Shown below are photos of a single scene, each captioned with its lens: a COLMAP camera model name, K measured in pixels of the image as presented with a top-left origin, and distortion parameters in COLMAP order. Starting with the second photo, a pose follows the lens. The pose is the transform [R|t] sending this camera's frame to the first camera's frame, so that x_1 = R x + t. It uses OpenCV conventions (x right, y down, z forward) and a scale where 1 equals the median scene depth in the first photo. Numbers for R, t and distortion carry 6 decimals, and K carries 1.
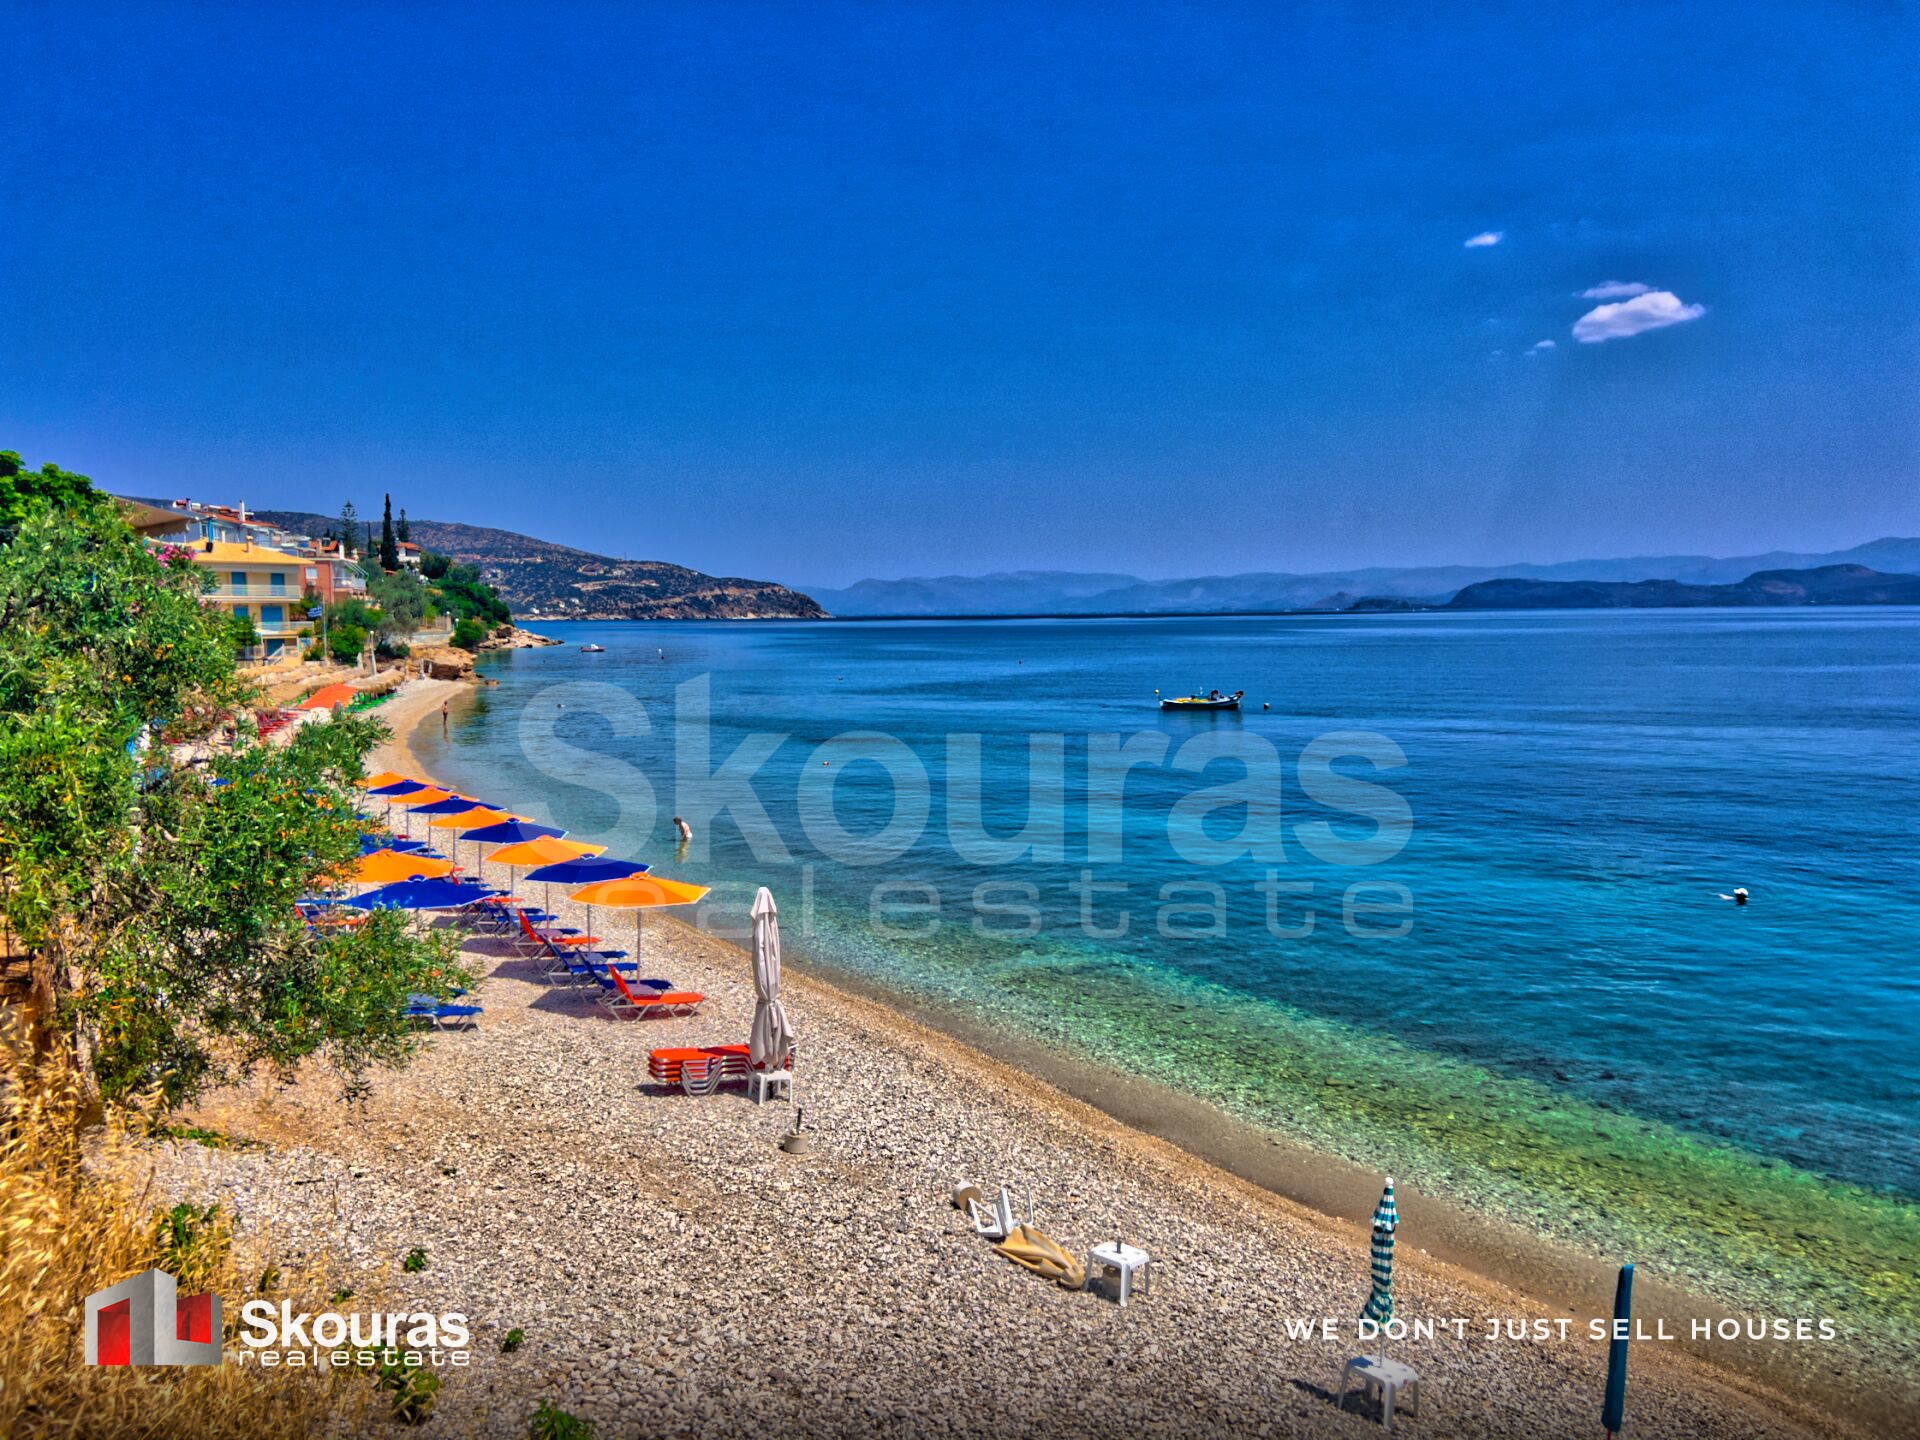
lens RADIAL K [[1437.1, 0, 960.0], [0, 1437.1, 720.0], [0, 0, 1]] dist [0.072354, -0.079811]
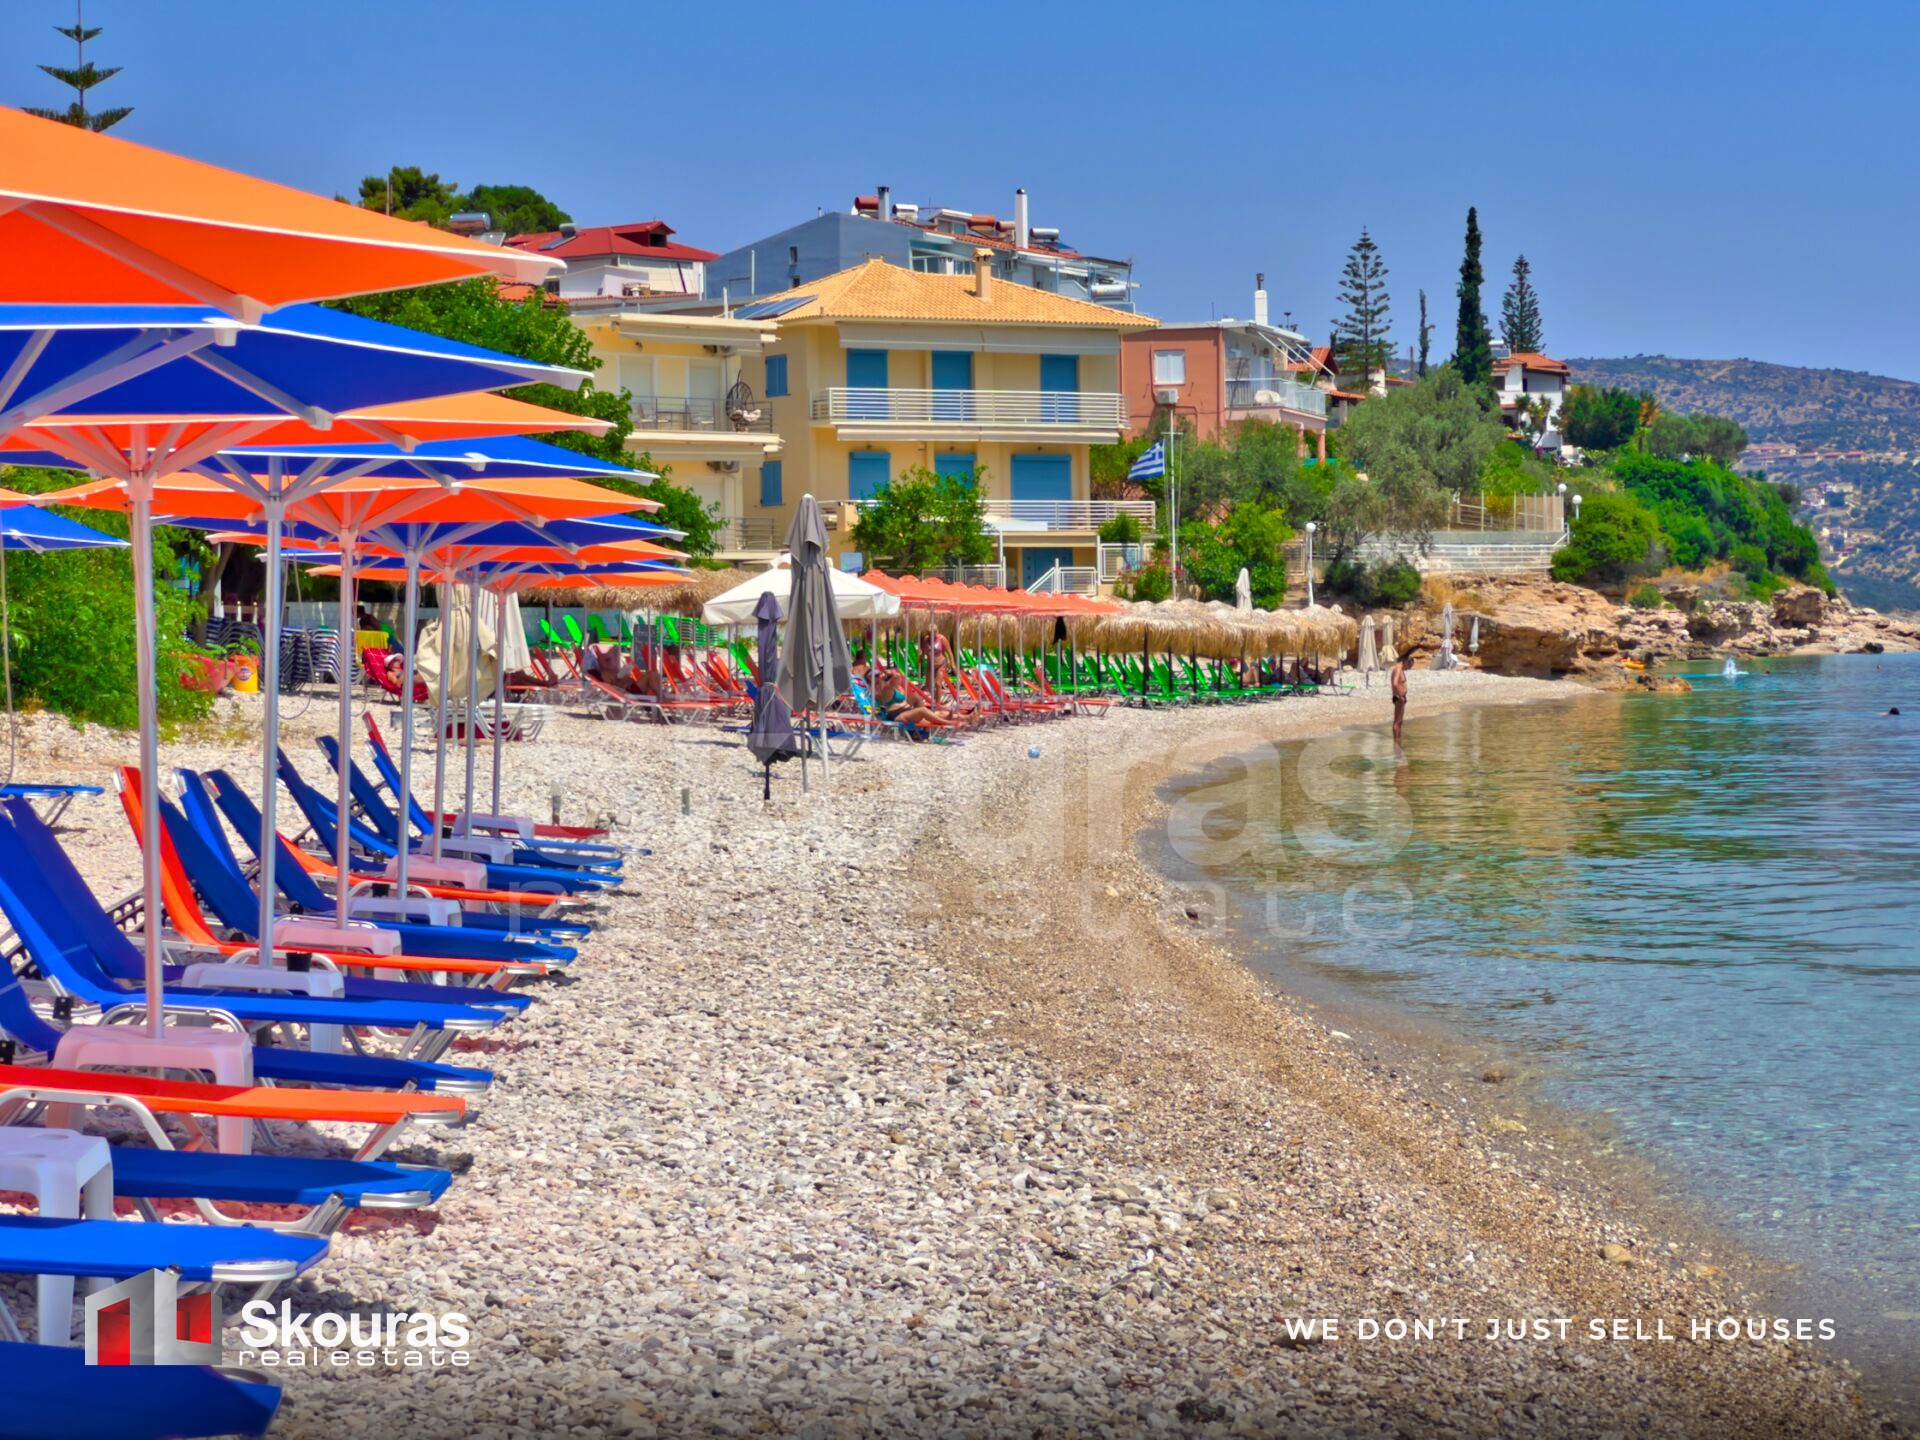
lens RADIAL K [[4267.1, 0, 957.6], [0, 4267.1, 641.6], [0, 0, 1]] dist [0.012537, 5.256769]
pose [[0.870954, -0.008515, -0.491290, -0.006431], [-0.025186, 0.997762, -0.061943, 0.025111], [0.490718, 0.066323, 0.868791, 0.131678]]
